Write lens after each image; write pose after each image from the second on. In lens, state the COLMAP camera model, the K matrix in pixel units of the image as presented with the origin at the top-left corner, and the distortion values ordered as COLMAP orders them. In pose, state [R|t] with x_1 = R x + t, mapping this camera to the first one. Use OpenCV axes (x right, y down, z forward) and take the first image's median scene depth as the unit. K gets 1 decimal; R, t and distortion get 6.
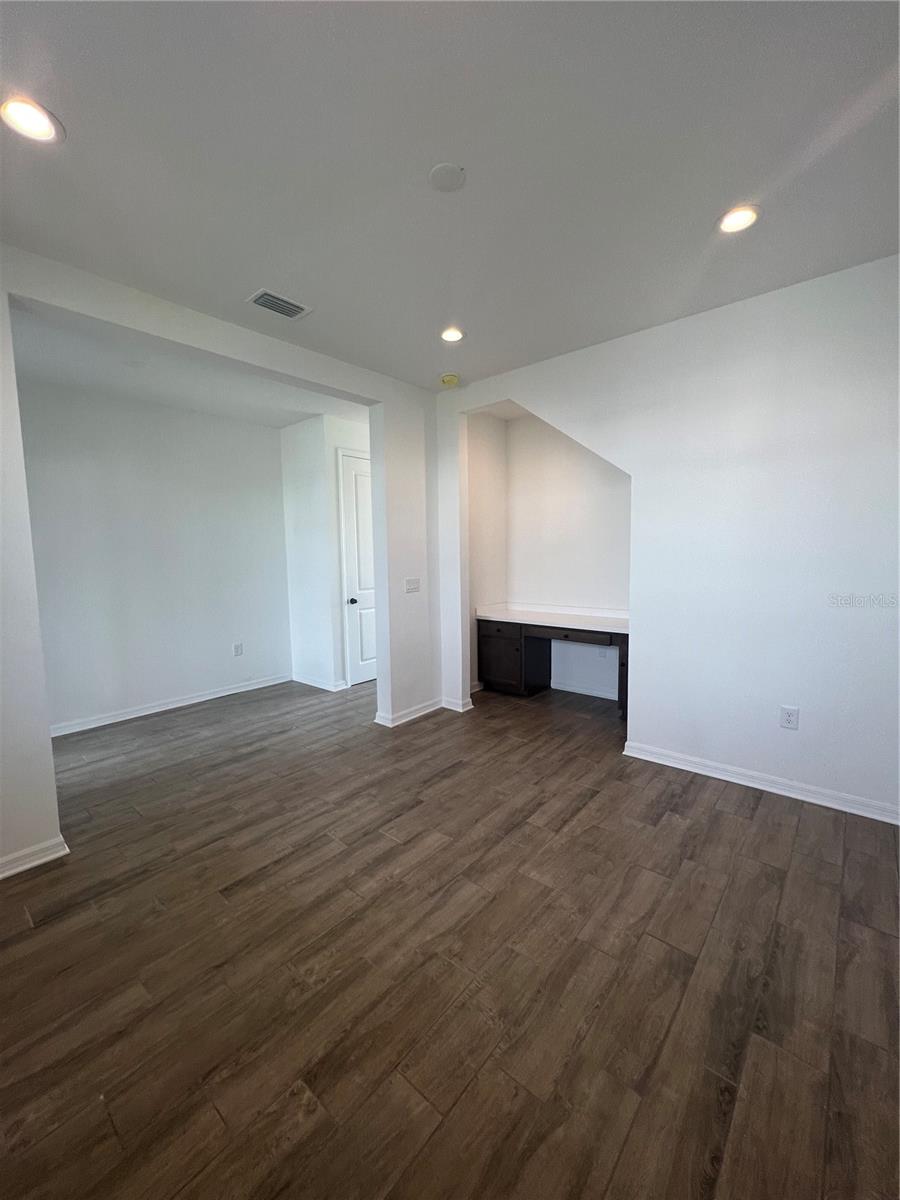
lens RADIAL K [[482.7, 0, 445.5], [0, 482.7, 602.0], [0, 0, 1]] dist [0.001747, 0.000318]
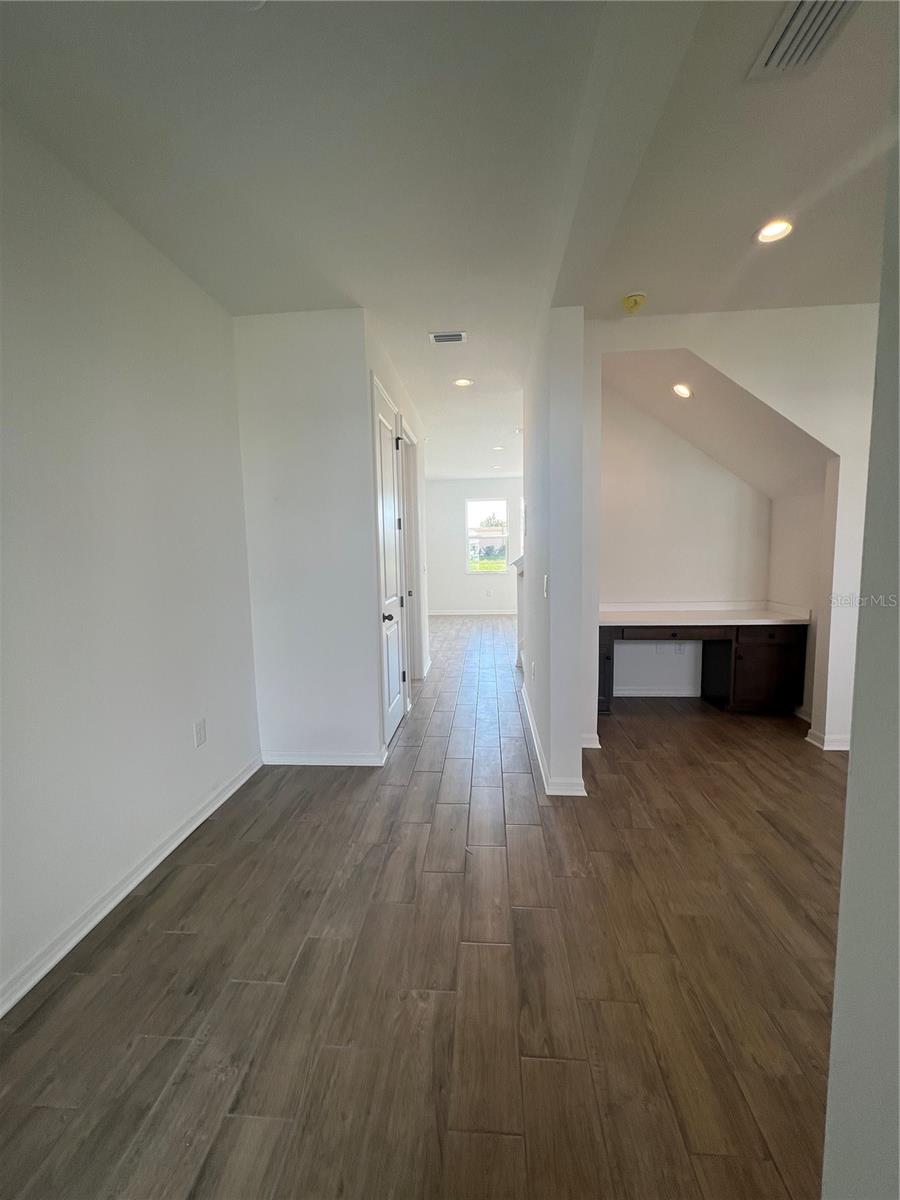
lens RADIAL K [[482.7, 0, 443.5], [0, 482.7, 604.0], [0, 0, 1]] dist [0.001747, 0.000318]
pose [[0.803907, -0.066688, 0.591005, -1.007871], [0.068740, 0.997453, 0.019047, -0.053336], [-0.590770, 0.025314, 0.806443, 0.868809]]
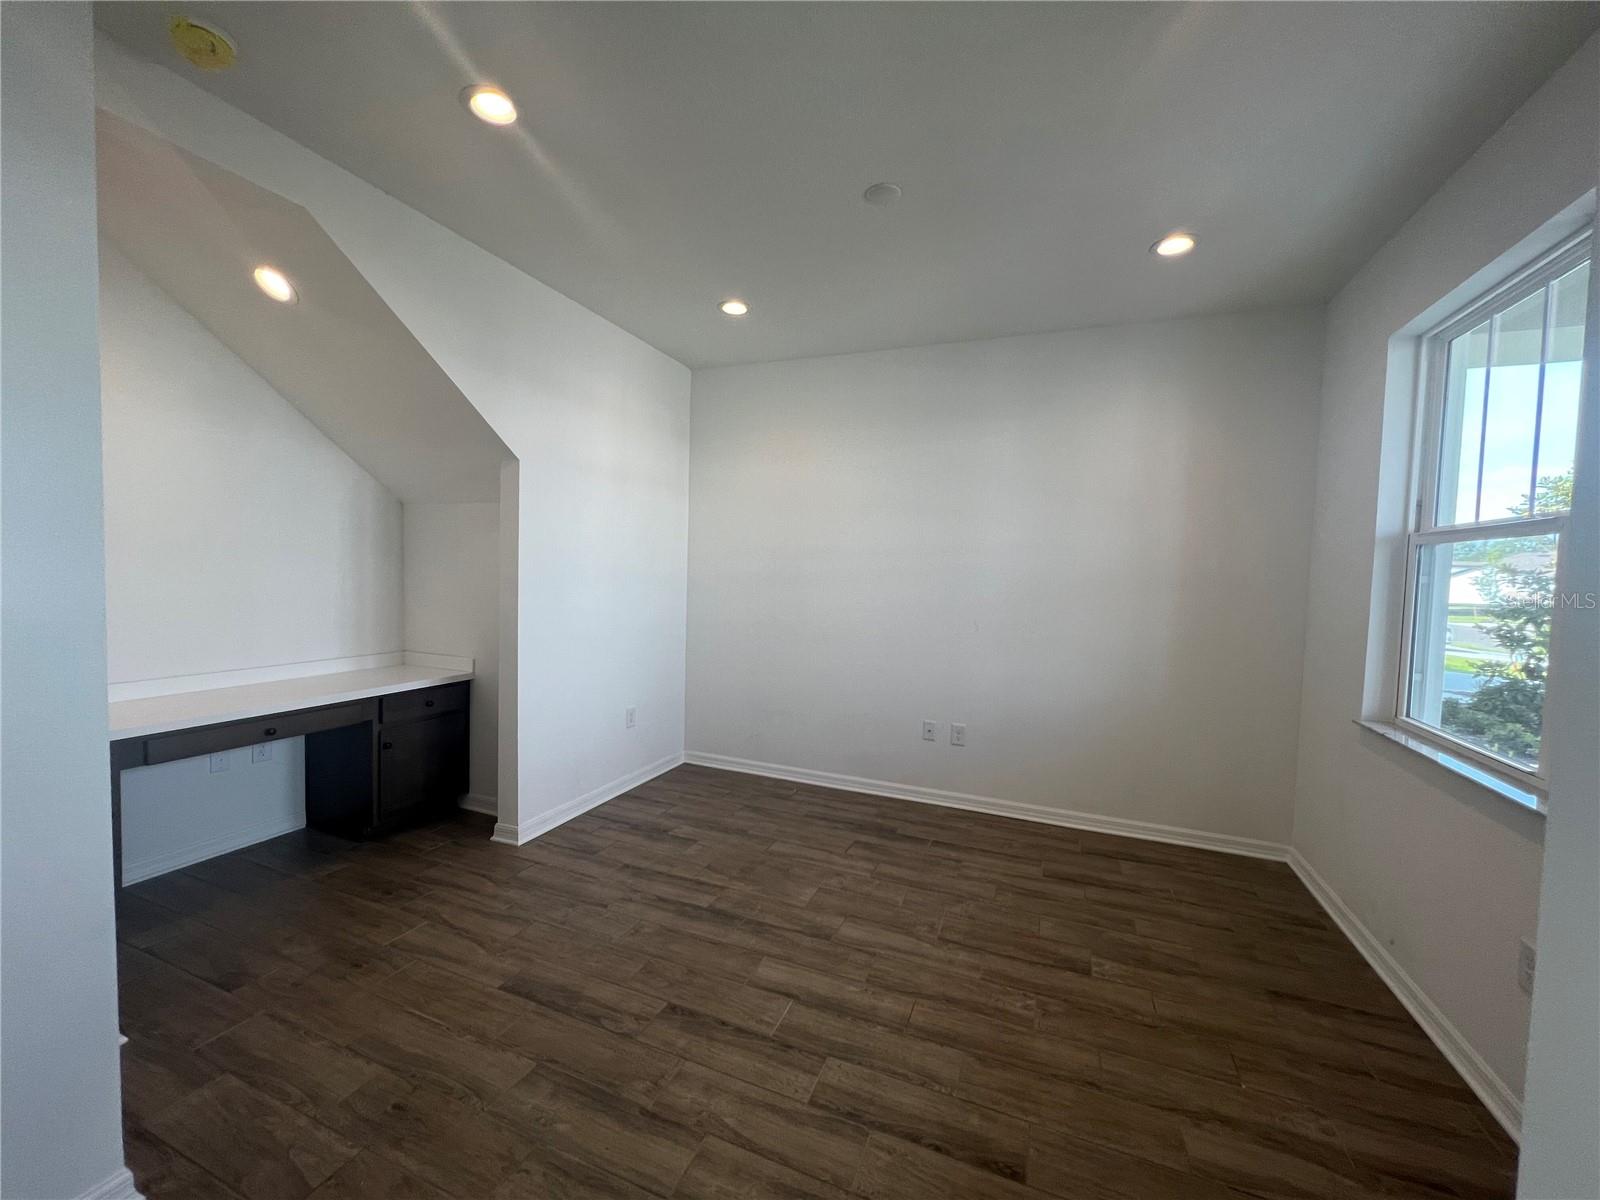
lens RADIAL K [[643.6, 0, 803.5], [0, 643.6, 605.1], [0, 0, 1]] dist [0.001747, 0.000318]
pose [[-0.332161, -0.041796, 0.942296, -0.846563], [0.076123, 0.994571, 0.070948, -0.095336], [-0.940146, 0.095297, -0.327176, 1.145380]]
